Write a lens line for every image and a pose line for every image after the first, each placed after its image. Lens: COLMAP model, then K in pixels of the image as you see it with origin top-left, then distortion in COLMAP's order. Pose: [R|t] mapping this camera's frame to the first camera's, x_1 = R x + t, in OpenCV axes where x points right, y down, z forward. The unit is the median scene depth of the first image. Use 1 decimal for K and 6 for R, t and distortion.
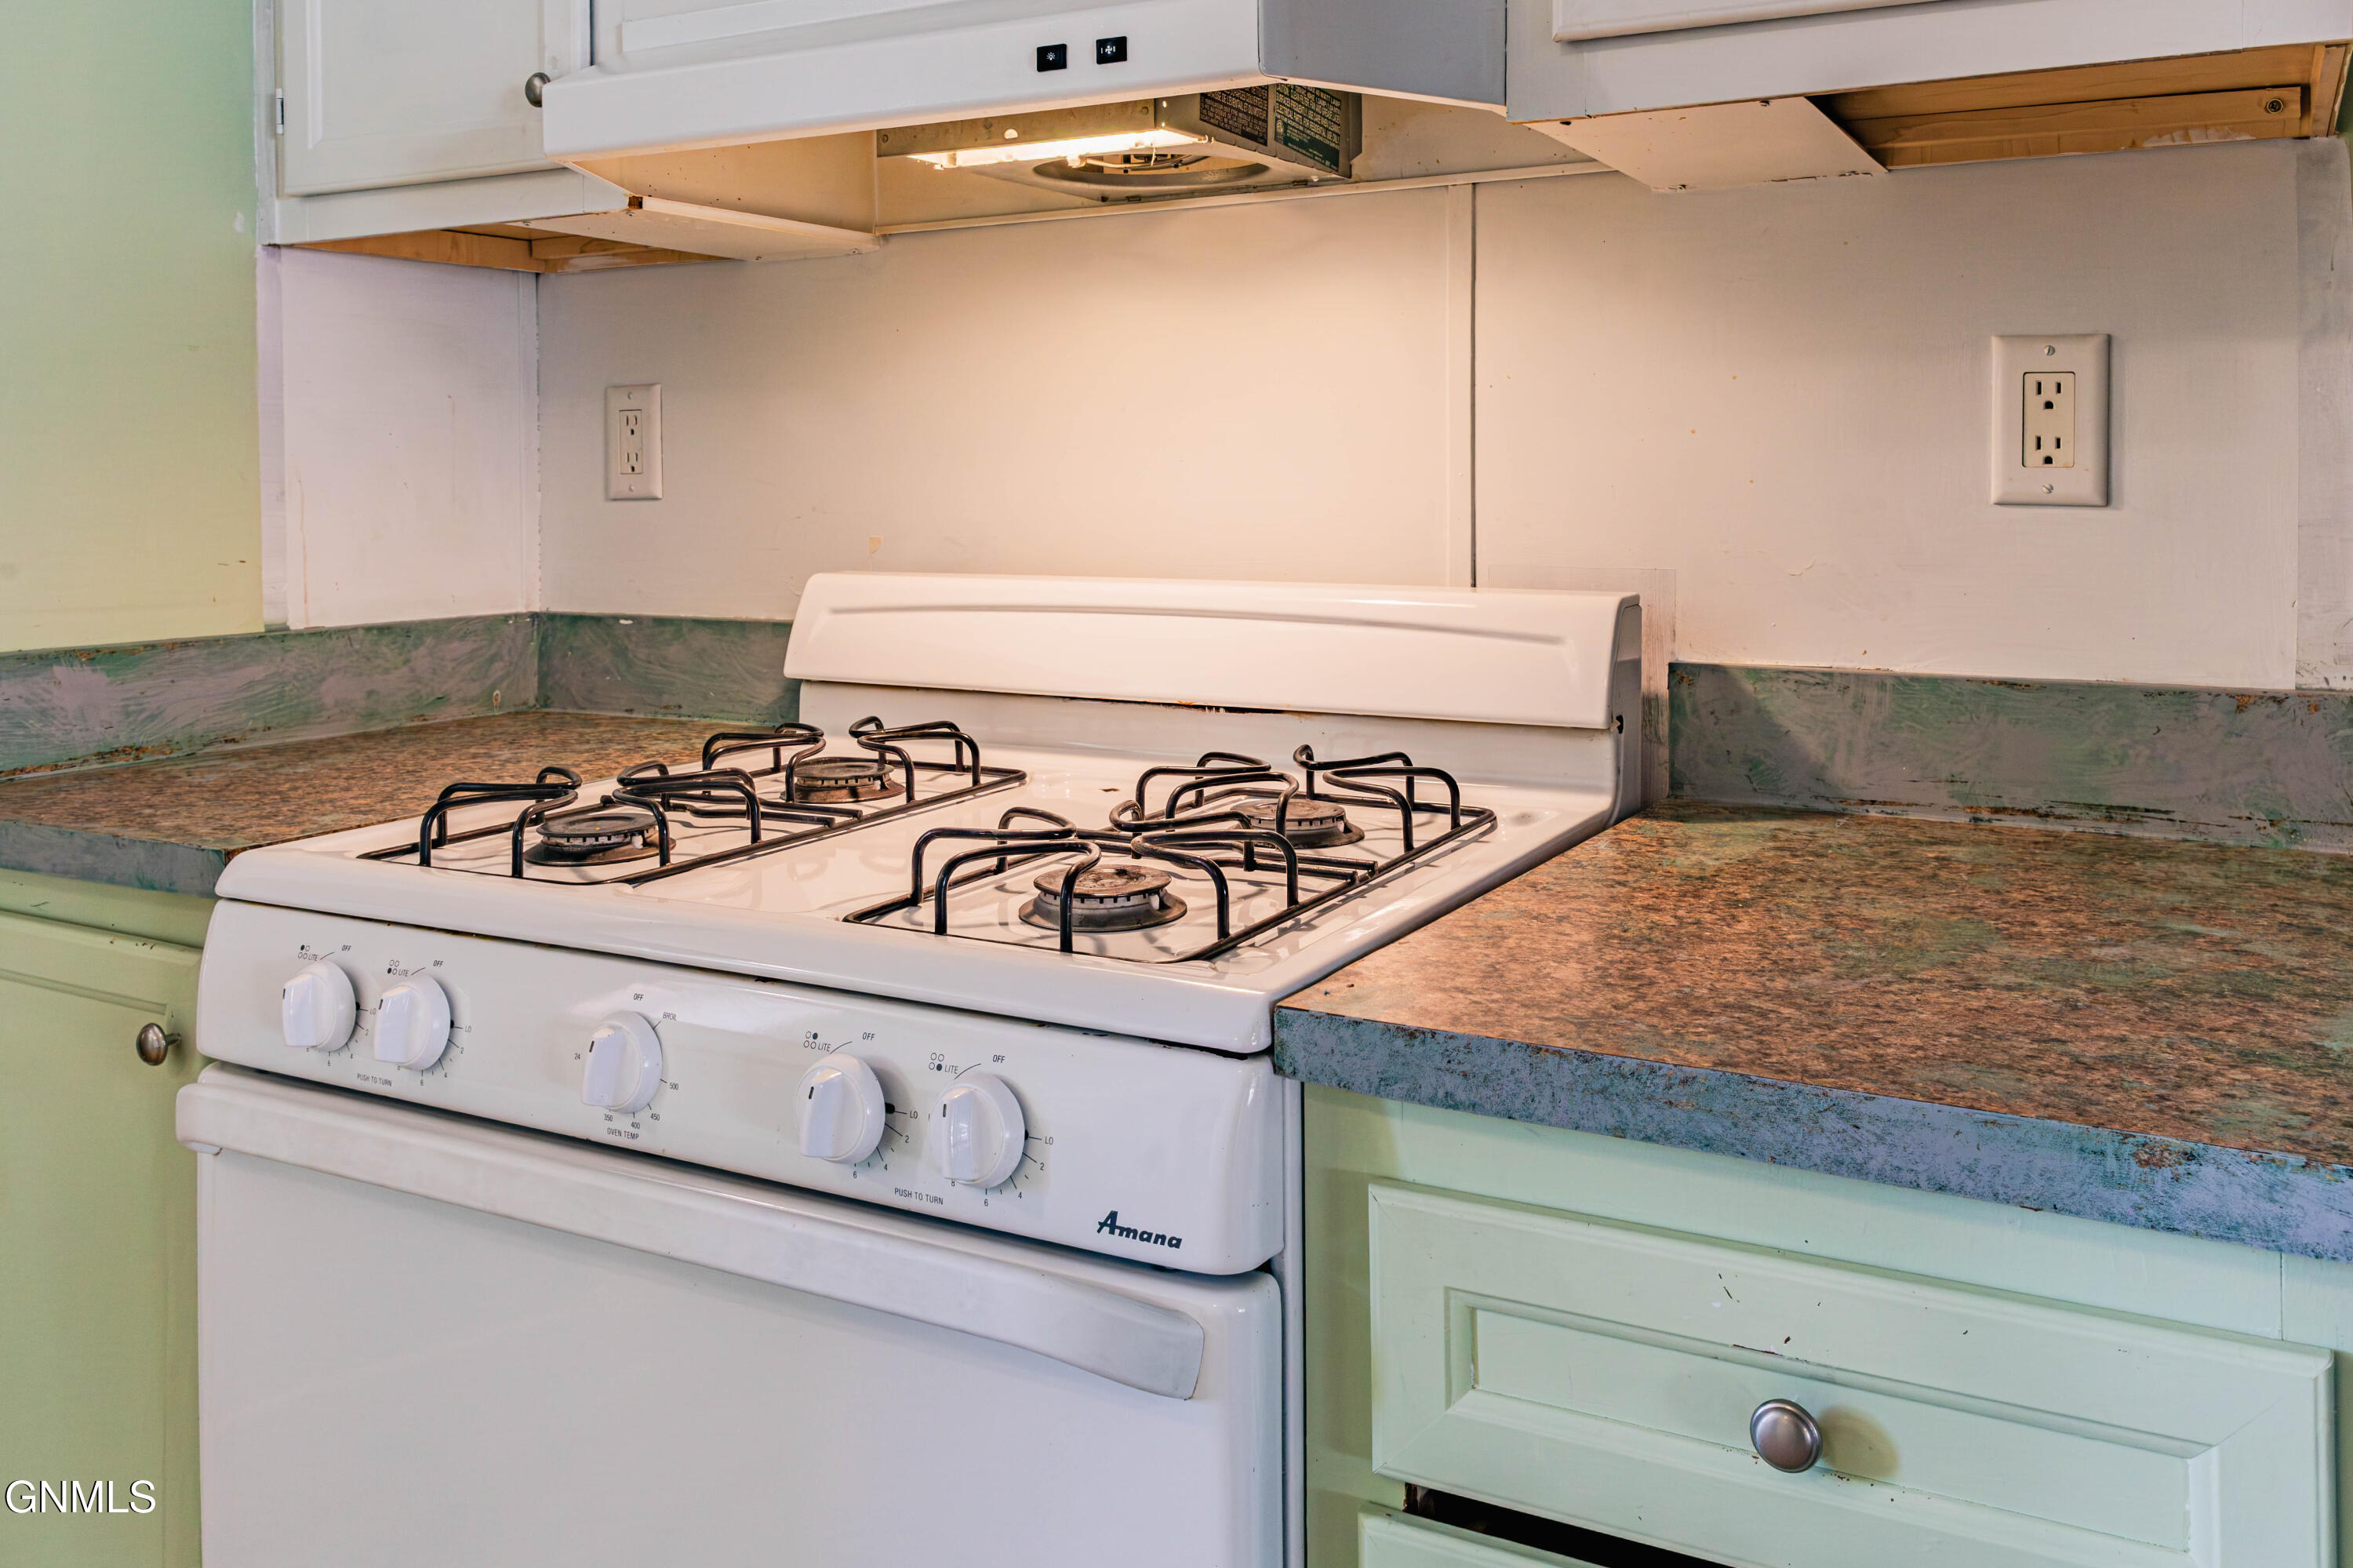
lens RADIAL K [[1744.9, 0, 1326.6], [0, 1744.9, 505.8], [0, 0, 1]] dist [0.002518, 0.002868]
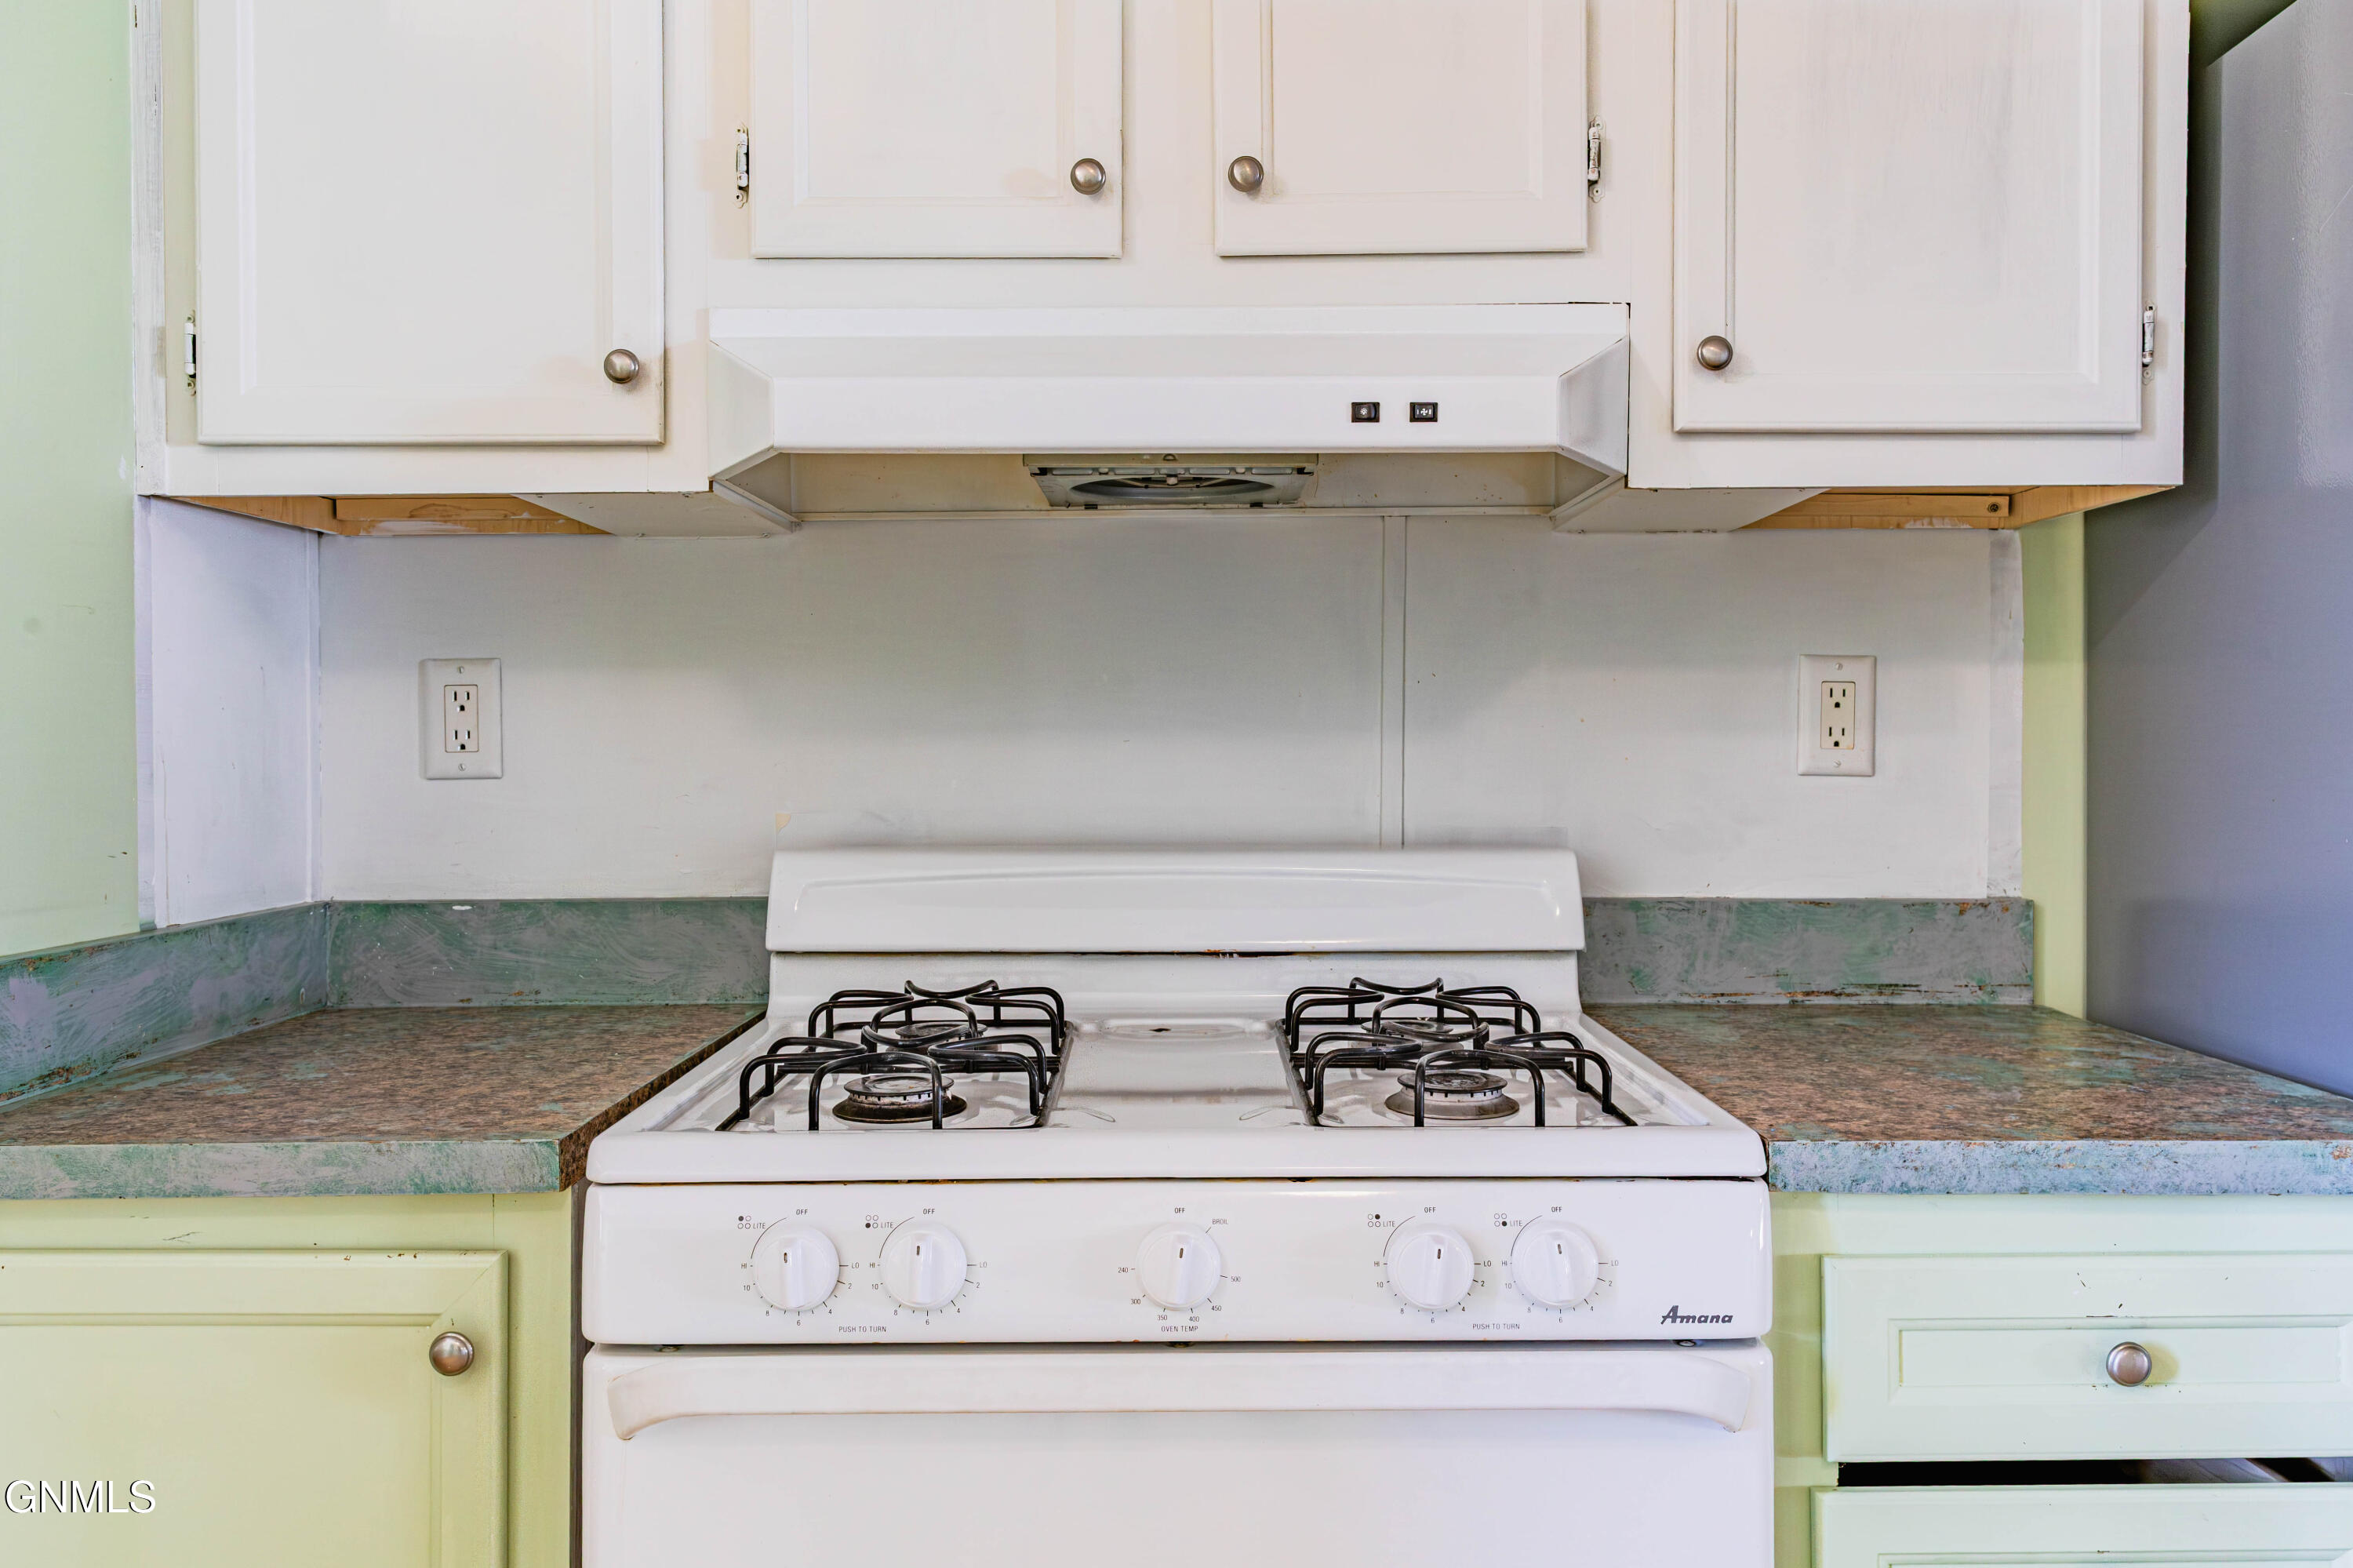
lens RADIAL K [[1698.1, 0, 1176.5], [0, 1698.1, 784.0], [0, 0, 1]] dist [0.007030, 0.001907]
pose [[0.899601, -0.008832, 0.436624, -0.672681], [0.006971, 0.999959, 0.005864, -0.005428], [-0.436658, -0.002232, 0.899625, -0.006609]]
